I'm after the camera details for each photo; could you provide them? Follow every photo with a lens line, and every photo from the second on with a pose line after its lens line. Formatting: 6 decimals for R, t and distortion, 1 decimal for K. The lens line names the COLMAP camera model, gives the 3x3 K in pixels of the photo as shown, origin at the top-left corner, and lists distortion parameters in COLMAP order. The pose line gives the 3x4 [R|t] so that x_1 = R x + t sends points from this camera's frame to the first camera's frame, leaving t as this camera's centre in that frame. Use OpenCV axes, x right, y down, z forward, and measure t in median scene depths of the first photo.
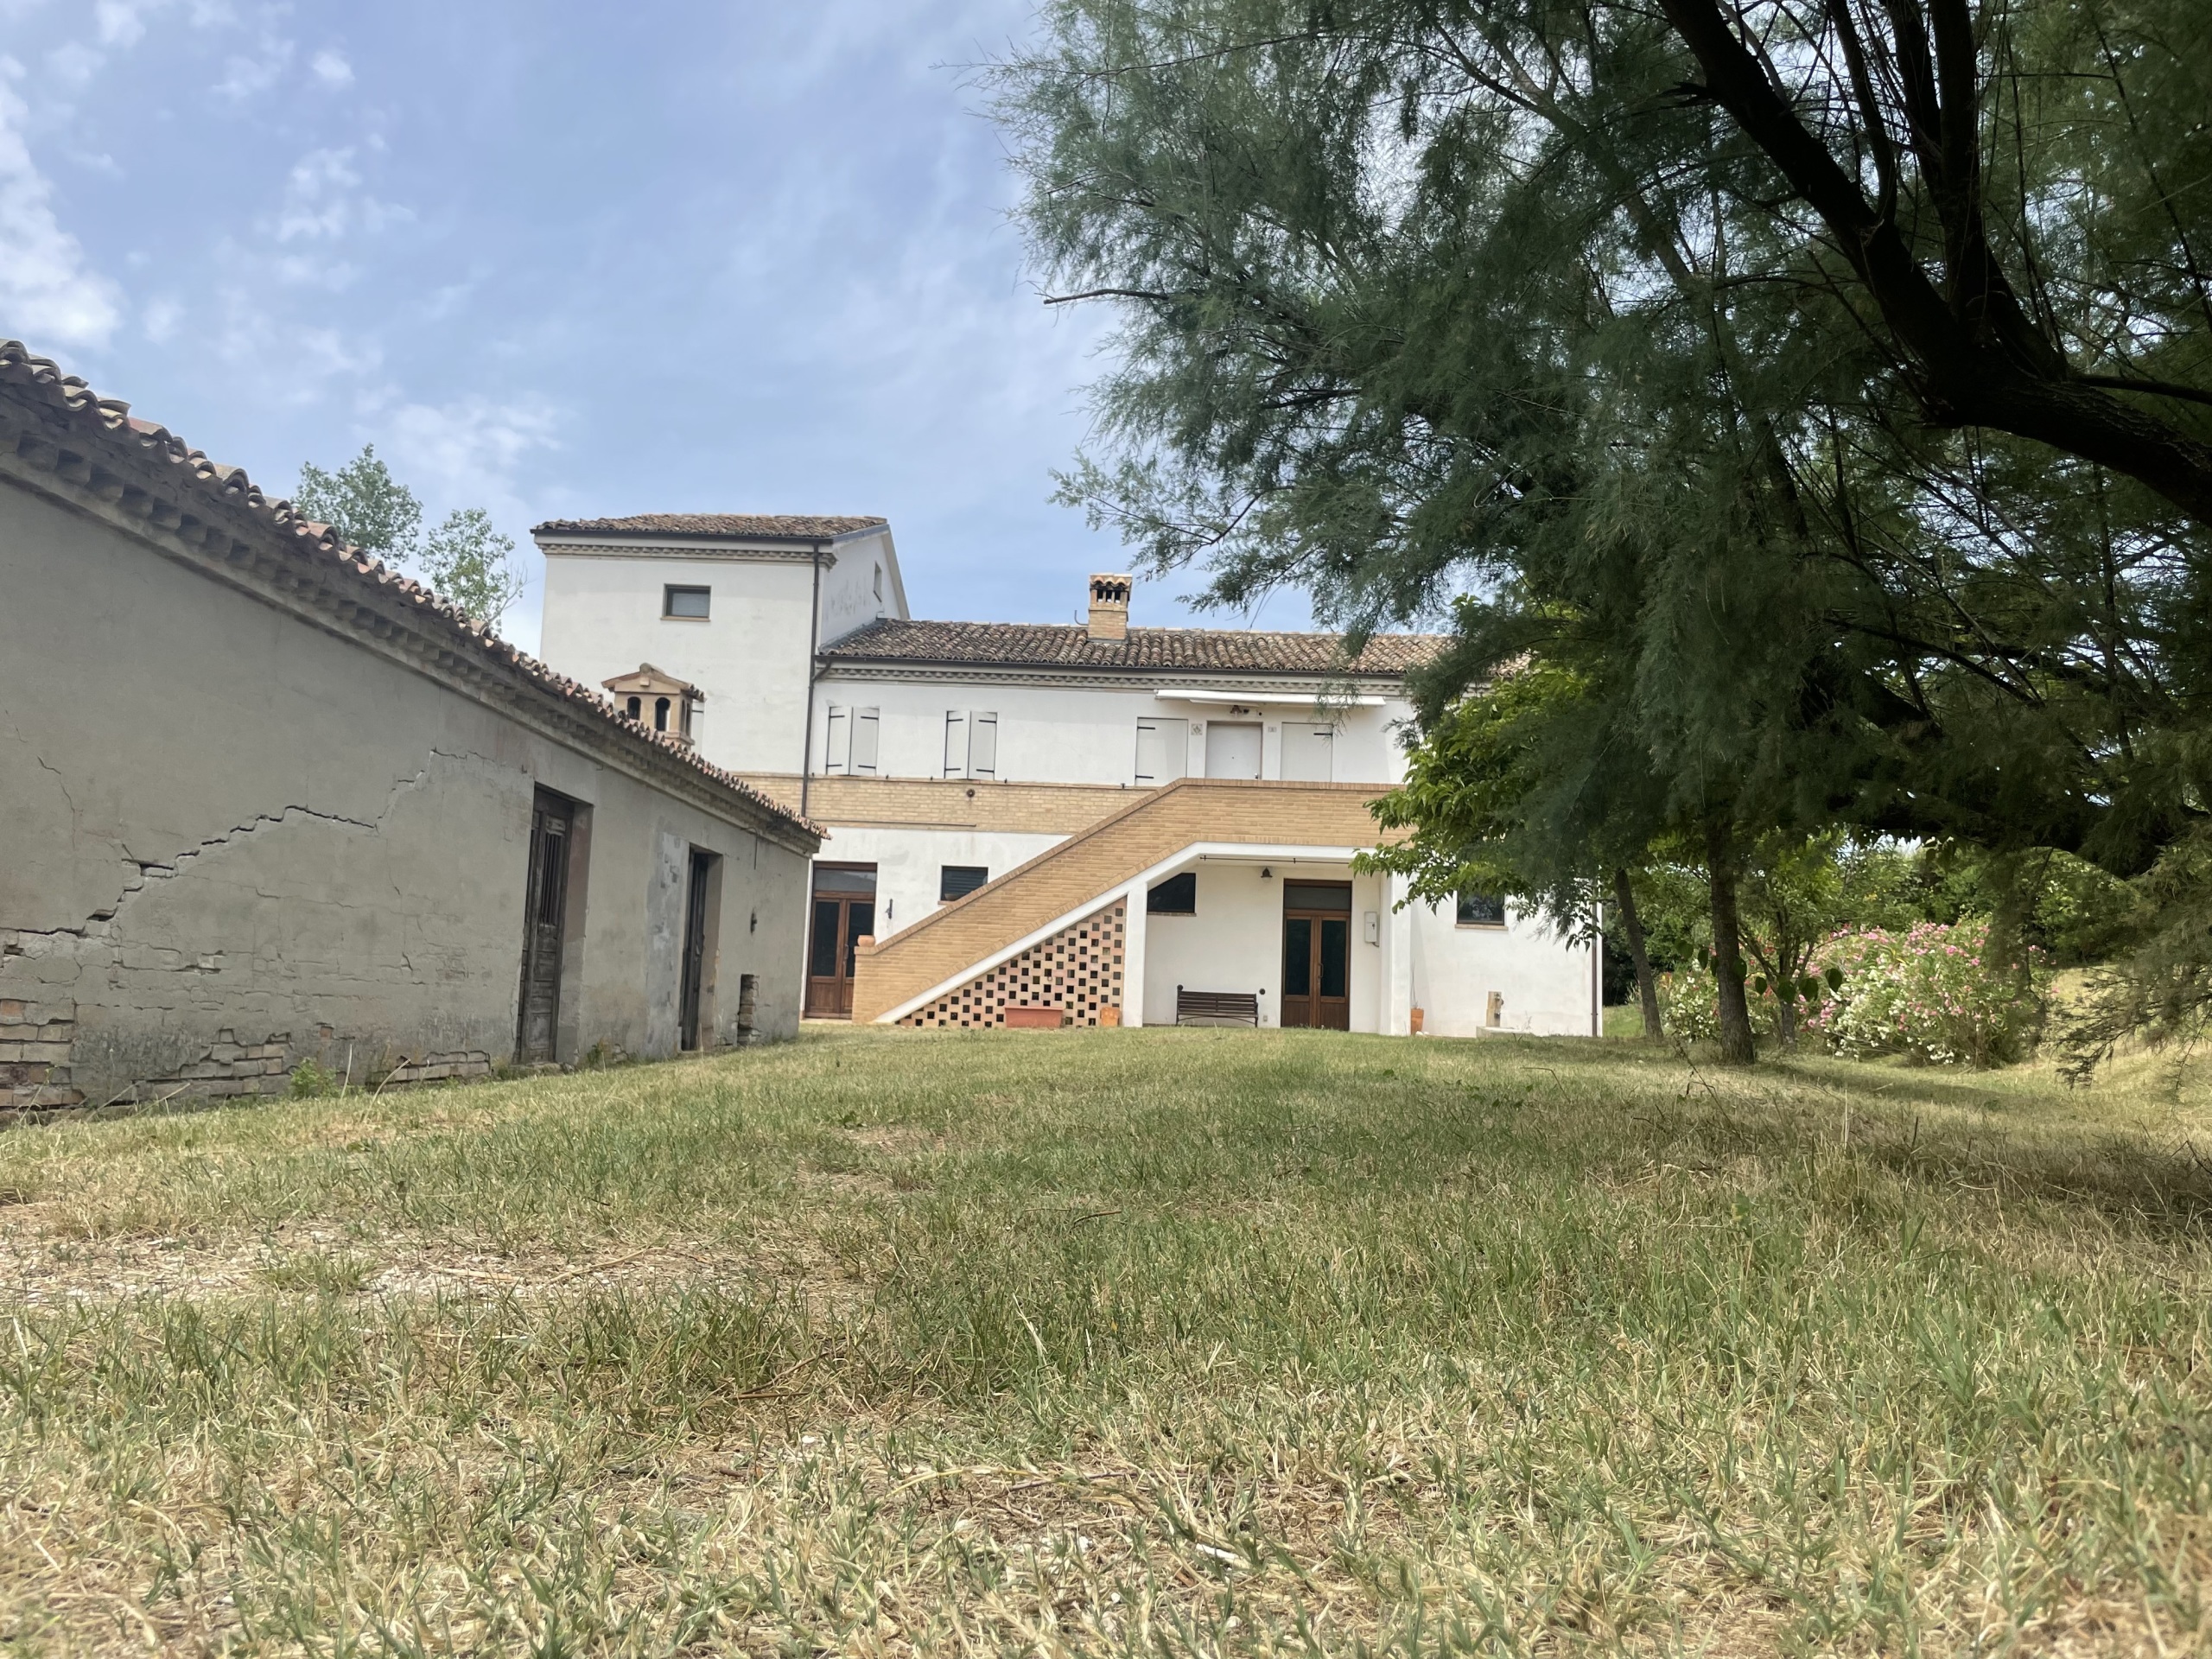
lens RADIAL K [[1668.2, 0, 1107.1], [0, 1668.2, 828.7], [0, 0, 1]] dist [0.001110, -0.000150]
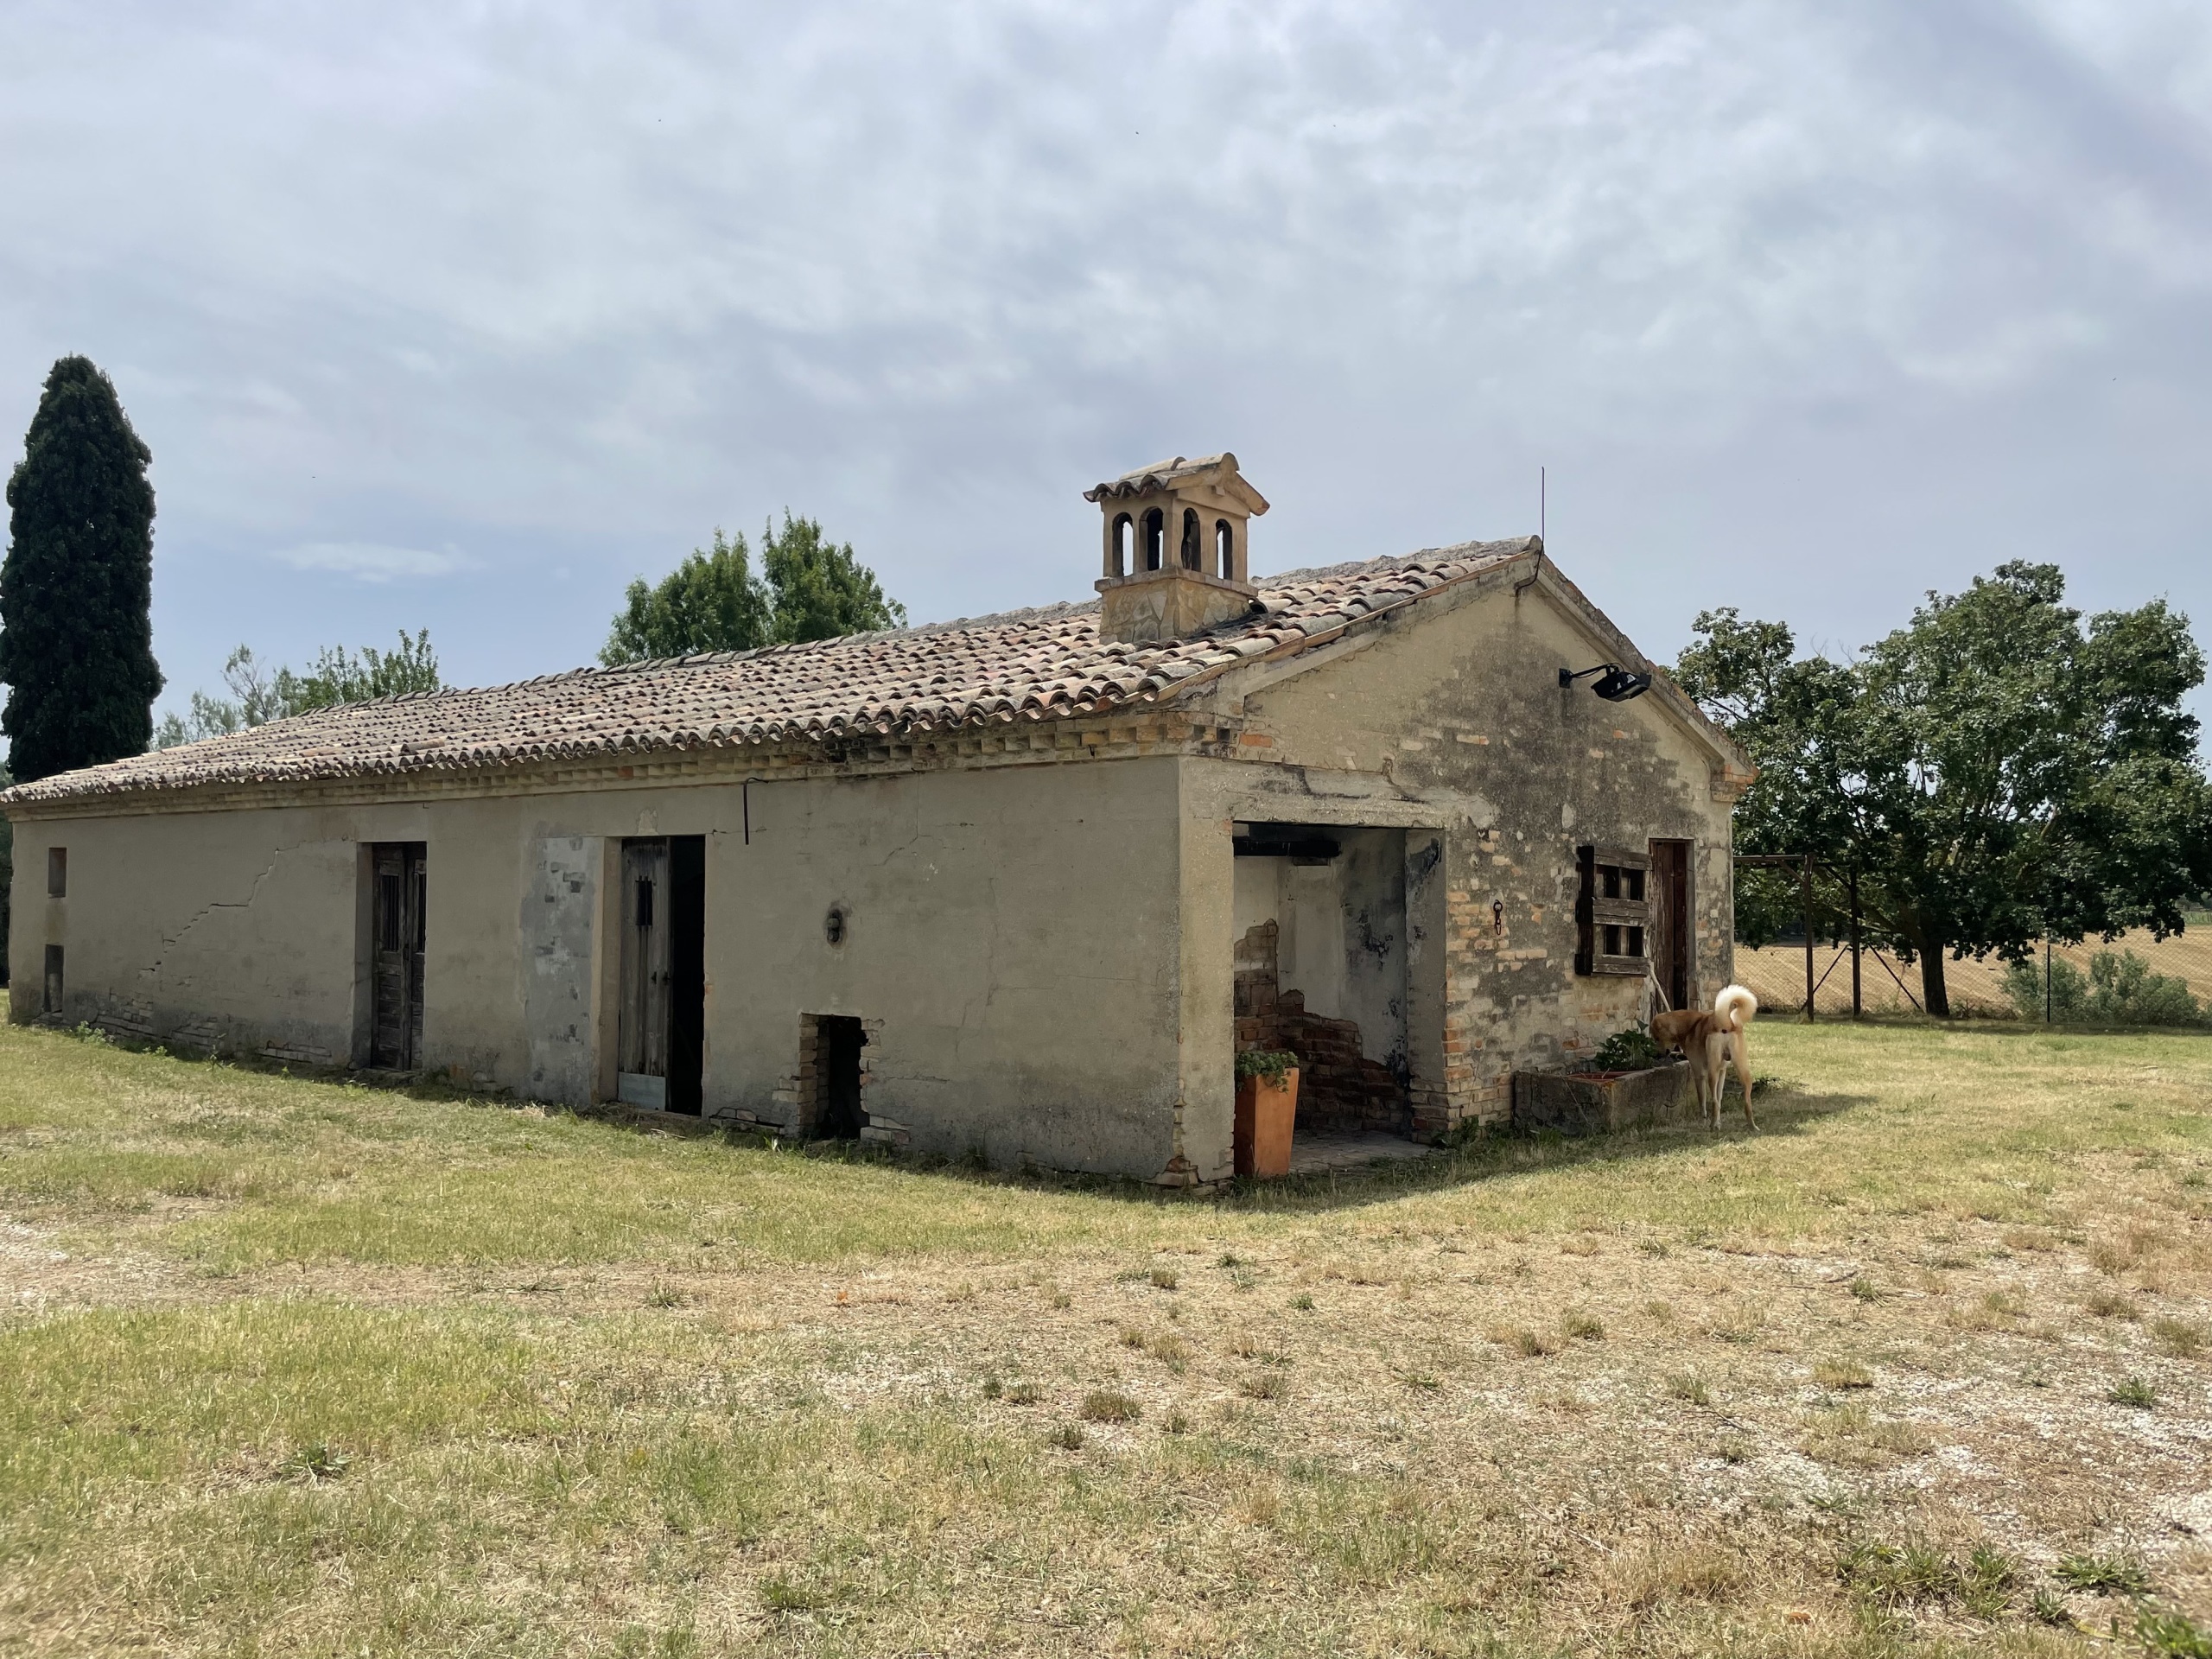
lens RADIAL K [[1668.2, 0, 1106.3], [0, 1668.2, 831.9], [0, 0, 1]] dist [0.001110, -0.000150]
pose [[-0.648423, -0.053526, -0.759396, 0.247736], [0.062562, 0.990404, -0.123228, 0.150222], [0.758705, -0.127413, -0.638852, 2.154015]]
